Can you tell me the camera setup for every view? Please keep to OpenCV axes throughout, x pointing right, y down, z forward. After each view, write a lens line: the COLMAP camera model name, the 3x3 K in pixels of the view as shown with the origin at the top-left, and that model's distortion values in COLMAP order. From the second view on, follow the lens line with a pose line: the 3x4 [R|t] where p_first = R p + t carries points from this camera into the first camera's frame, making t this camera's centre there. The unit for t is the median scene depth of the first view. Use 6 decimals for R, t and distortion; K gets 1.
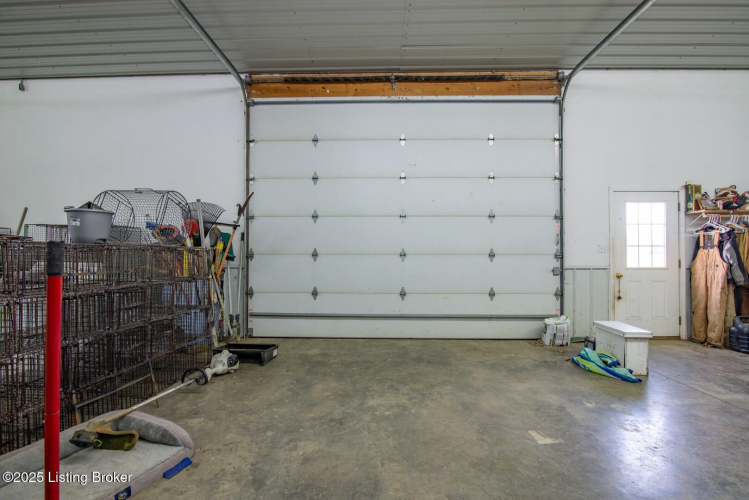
lens RADIAL K [[346.9, 0, 372.6], [0, 346.9, 253.1], [0, 0, 1]] dist [-0.012122, 0.000350]
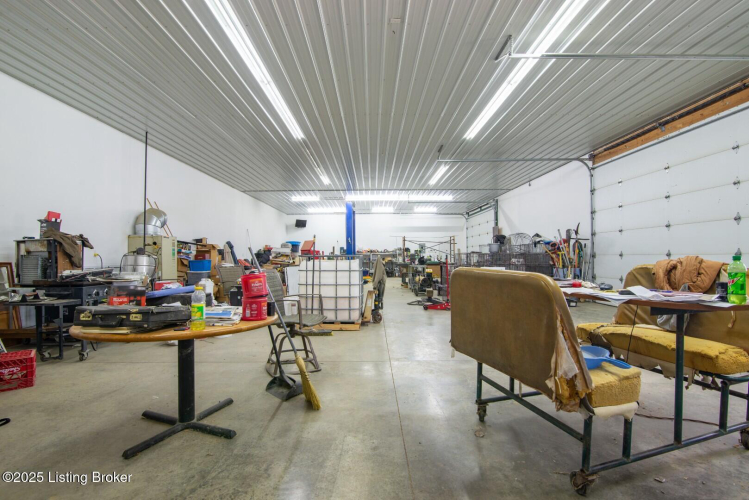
lens RADIAL K [[346.9, 0, 372.6], [0, 346.9, 253.1], [0, 0, 1]] dist [-0.012122, 0.000350]
pose [[0.027198, -0.011438, -0.999565, 1.358078], [0.004536, 0.999926, -0.011319, 0.008634], [0.999620, -0.004226, 0.027248, -0.164791]]
